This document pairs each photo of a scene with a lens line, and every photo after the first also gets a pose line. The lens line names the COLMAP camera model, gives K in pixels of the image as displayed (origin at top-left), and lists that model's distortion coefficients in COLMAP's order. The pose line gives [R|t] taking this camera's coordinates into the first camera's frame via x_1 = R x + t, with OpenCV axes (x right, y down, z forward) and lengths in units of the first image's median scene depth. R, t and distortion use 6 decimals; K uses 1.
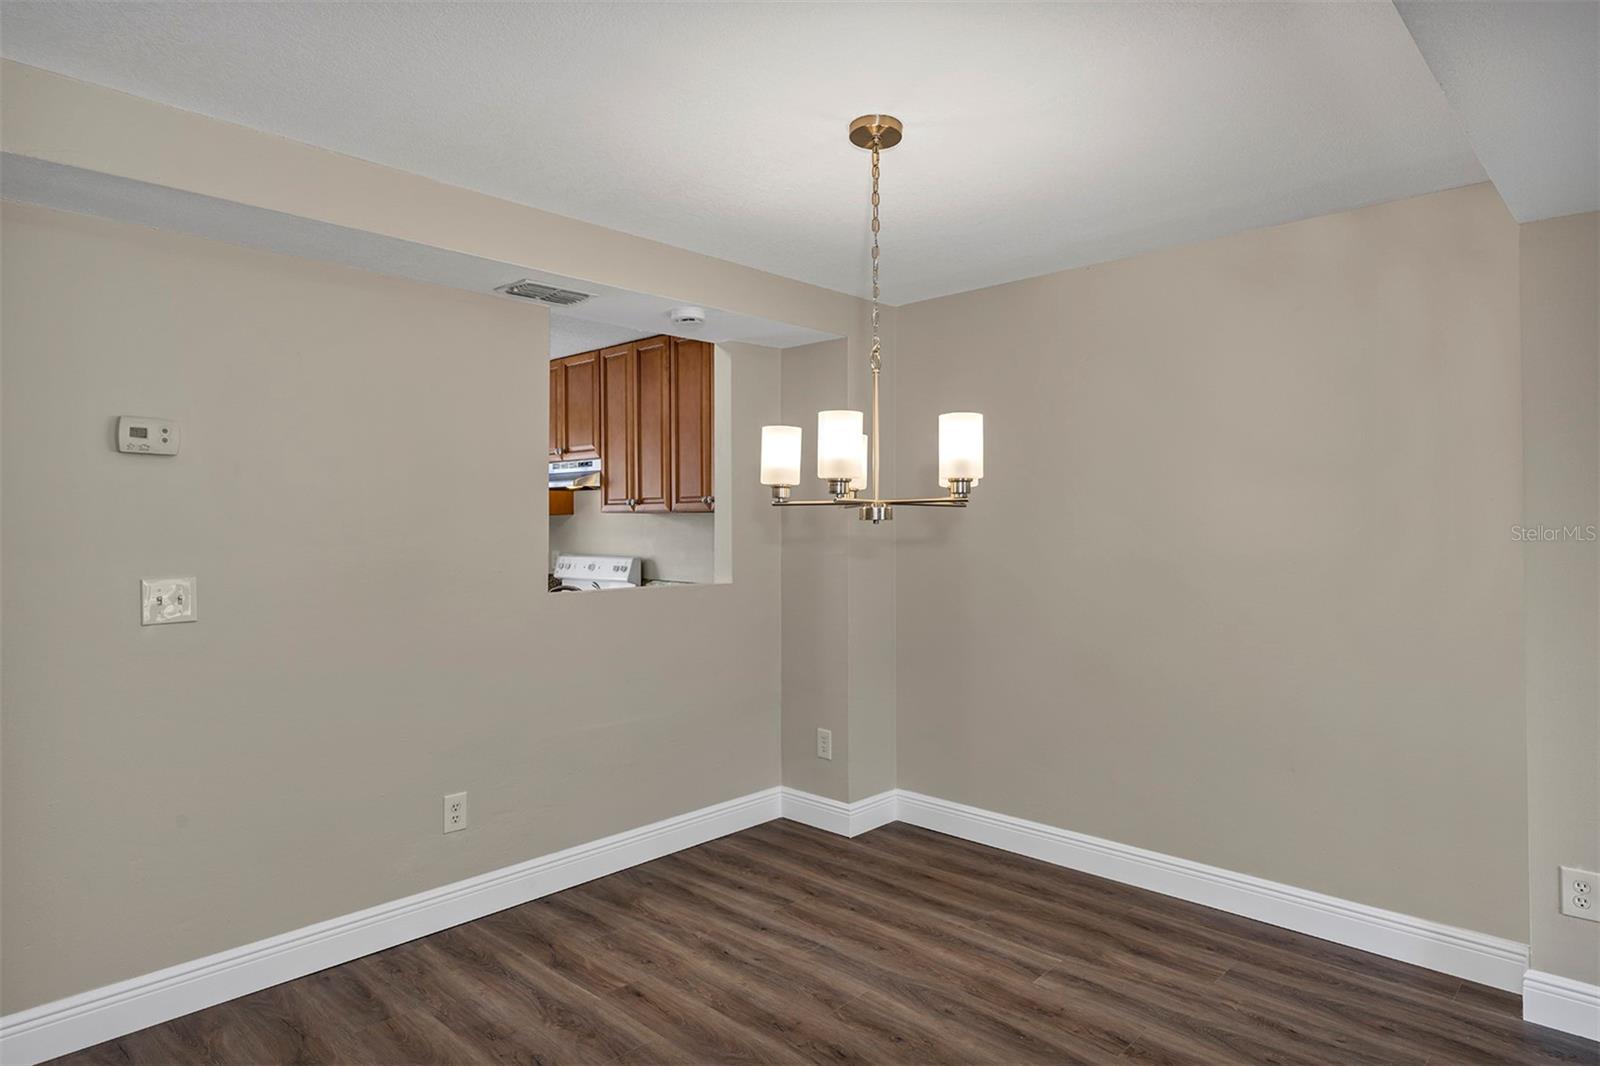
lens RADIAL K [[904.6, 0, 784.9], [0, 904.6, 526.8], [0, 0, 1]] dist [0.005041, 0.000882]
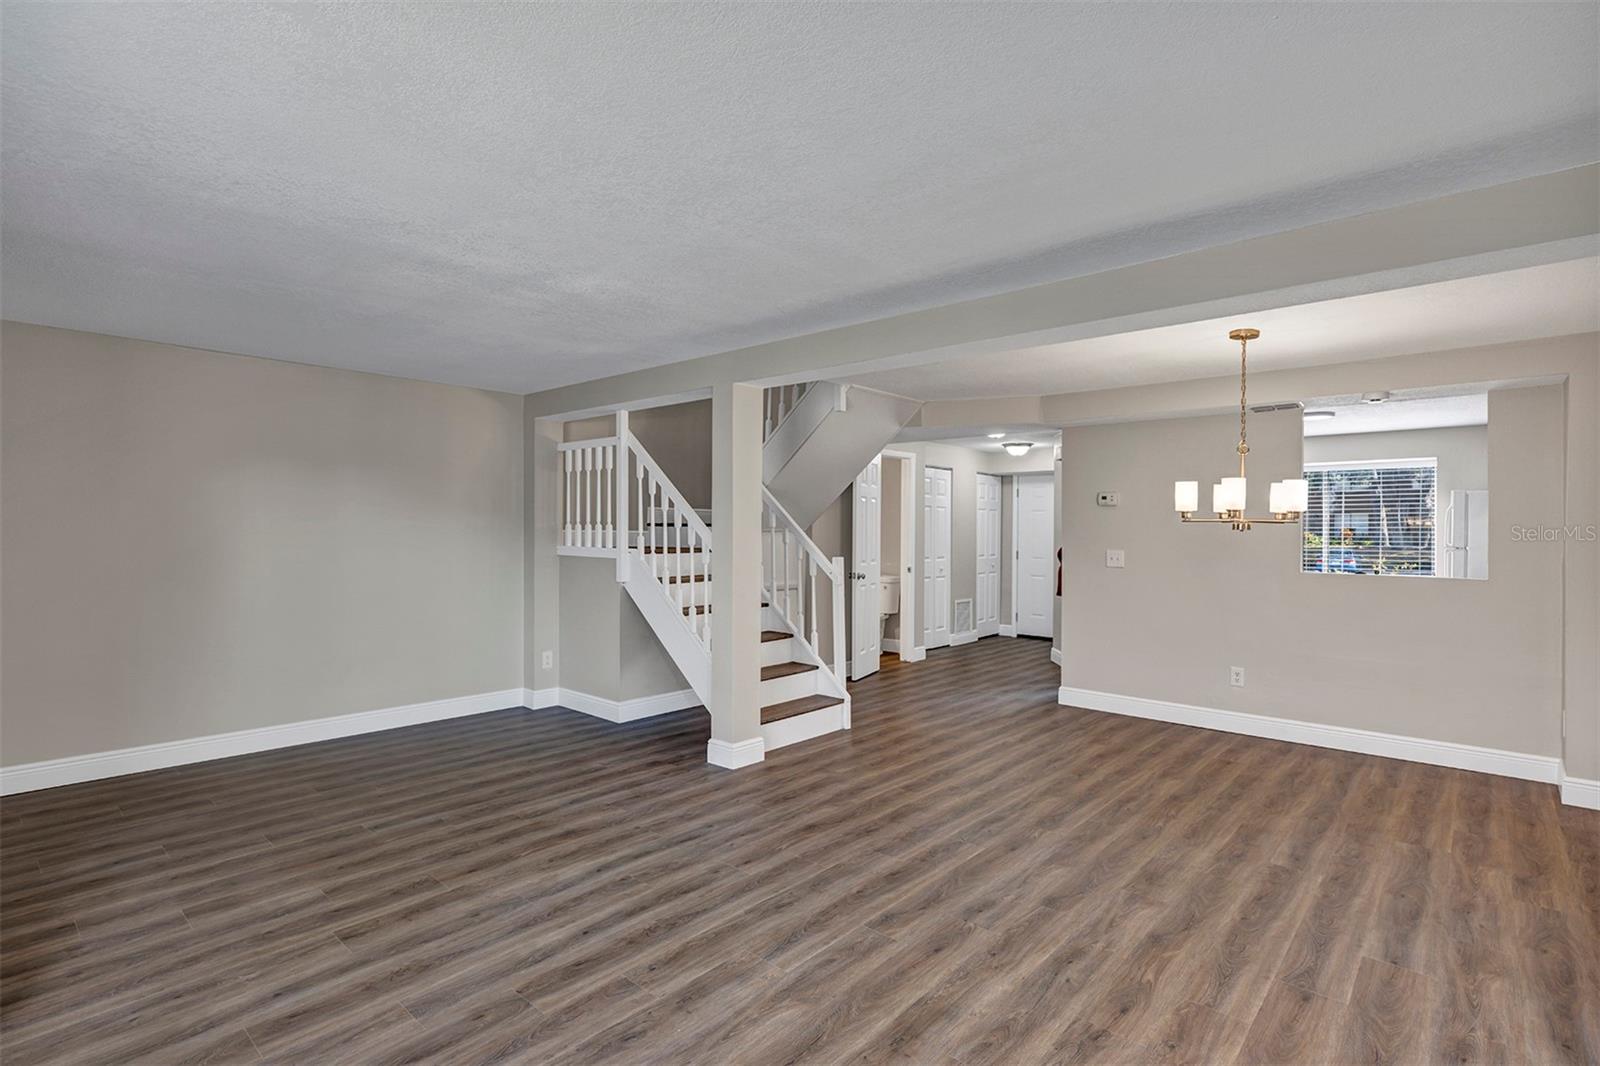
lens RADIAL K [[783.3, 0, 792.7], [0, 783.3, 532.4], [0, 0, 1]] dist [-0.012429, 0.009064]
pose [[0.036581, 0.008162, -0.999297, 1.256786], [-0.008278, 0.999935, 0.007864, -0.006552], [0.999296, 0.007984, 0.036646, -0.037582]]
